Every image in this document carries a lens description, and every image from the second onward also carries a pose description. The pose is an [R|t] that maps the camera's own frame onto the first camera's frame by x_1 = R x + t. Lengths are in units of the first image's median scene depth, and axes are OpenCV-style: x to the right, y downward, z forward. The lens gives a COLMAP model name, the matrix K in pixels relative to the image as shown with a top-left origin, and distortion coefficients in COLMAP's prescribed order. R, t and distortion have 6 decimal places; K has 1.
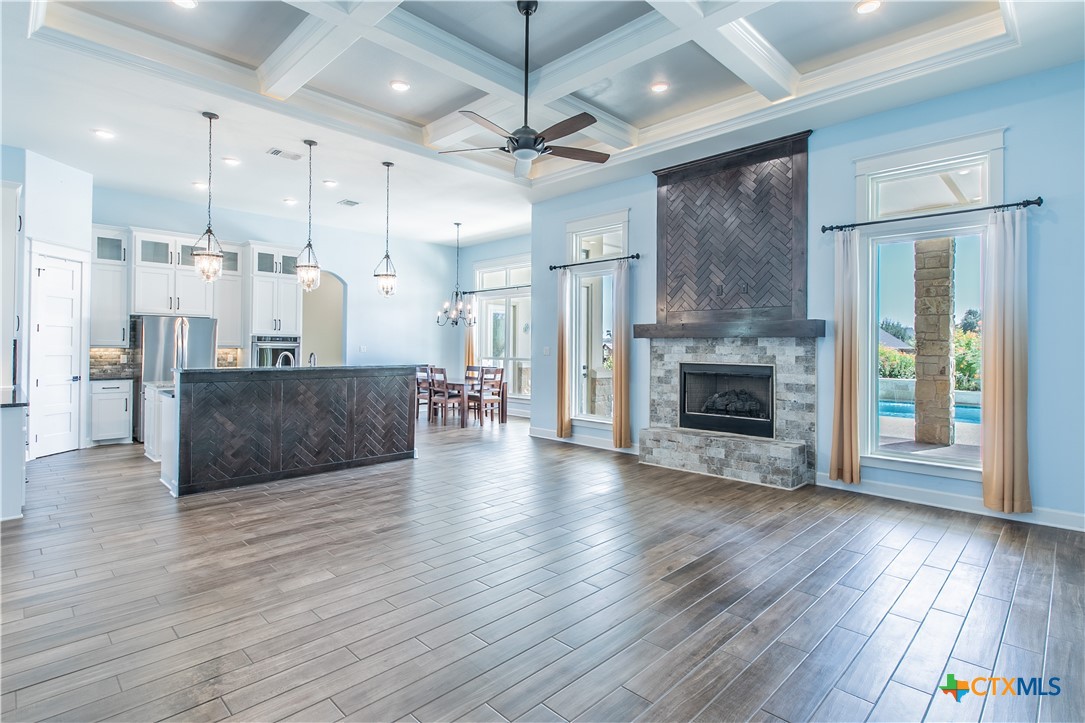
lens RADIAL K [[541.6, 0, 540.6], [0, 541.6, 341.6], [0, 0, 1]] dist [0.018693, 0.000015]
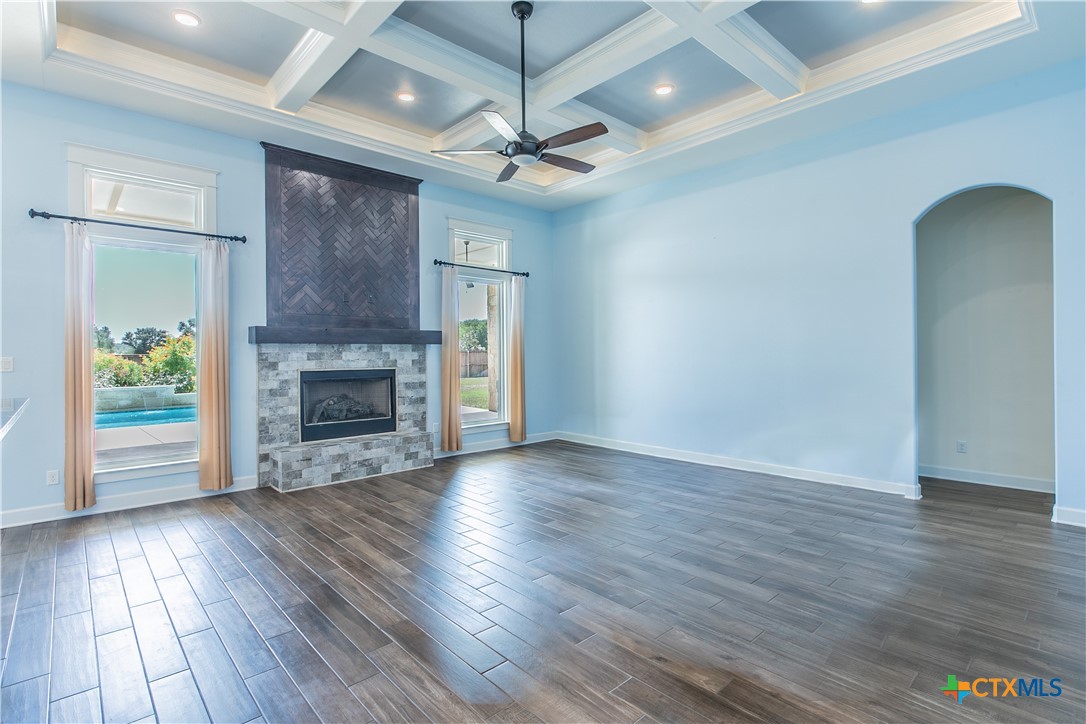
lens RADIAL K [[524.8, 0, 541.2], [0, 524.8, 352.0], [0, 0, 1]] dist [-0.000771, -0.000084]
pose [[0.057145, -0.009424, 0.998321, -0.610005], [-0.004480, 0.999943, 0.009696, -0.003011], [-0.998356, -0.005027, 0.057099, 0.567792]]
